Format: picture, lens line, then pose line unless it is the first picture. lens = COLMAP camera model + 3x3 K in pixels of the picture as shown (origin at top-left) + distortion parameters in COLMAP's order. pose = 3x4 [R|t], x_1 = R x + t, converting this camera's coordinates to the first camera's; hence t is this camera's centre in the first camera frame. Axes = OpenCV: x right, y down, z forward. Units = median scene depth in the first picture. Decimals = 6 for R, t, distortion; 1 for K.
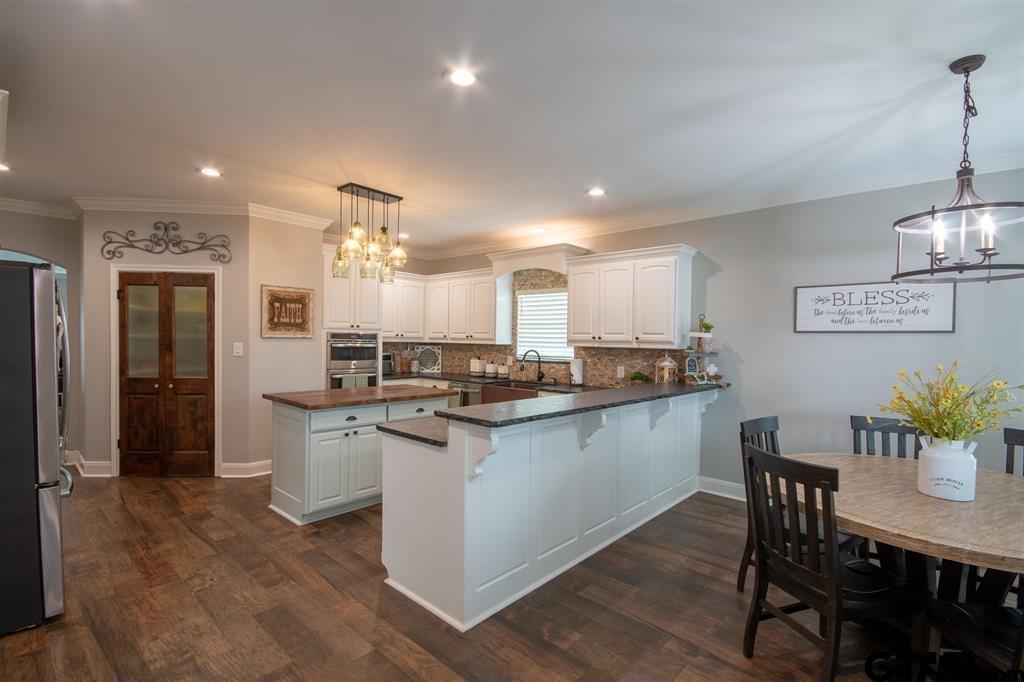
lens RADIAL K [[470.7, 0, 514.1], [0, 470.7, 342.3], [0, 0, 1]] dist [-0.004103, -0.000217]
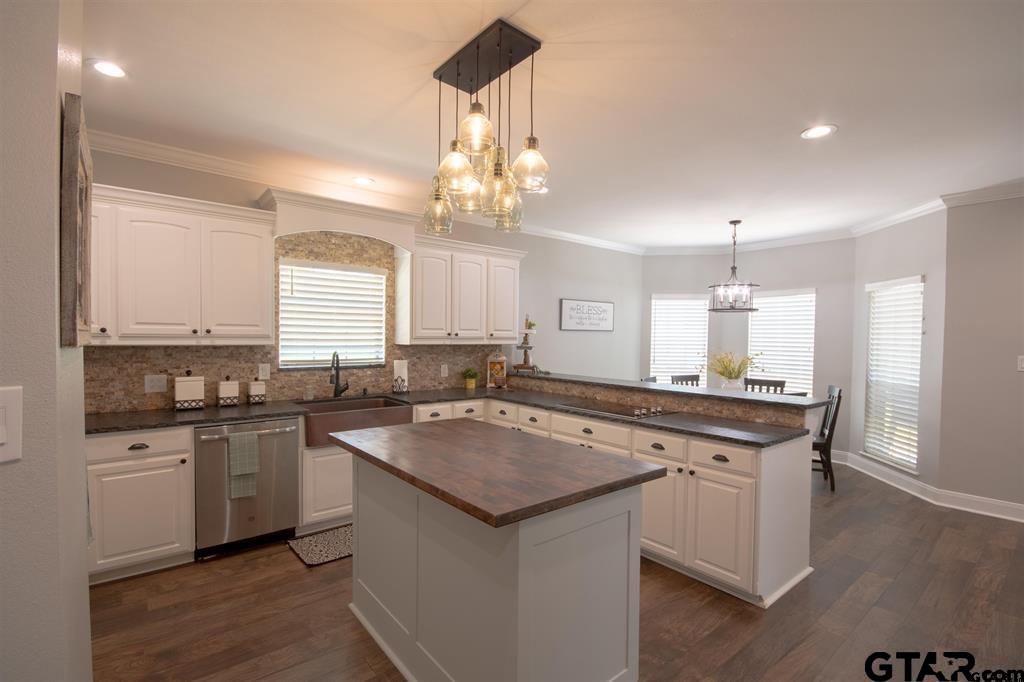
lens RADIAL K [[470.7, 0, 513.8], [0, 470.7, 342.9], [0, 0, 1]] dist [-0.004103, -0.000217]
pose [[0.152341, -0.027355, 0.987949, -0.648648], [0.000576, 0.999619, 0.027589, -0.016683], [-0.988328, -0.003634, 0.152299, 0.705561]]
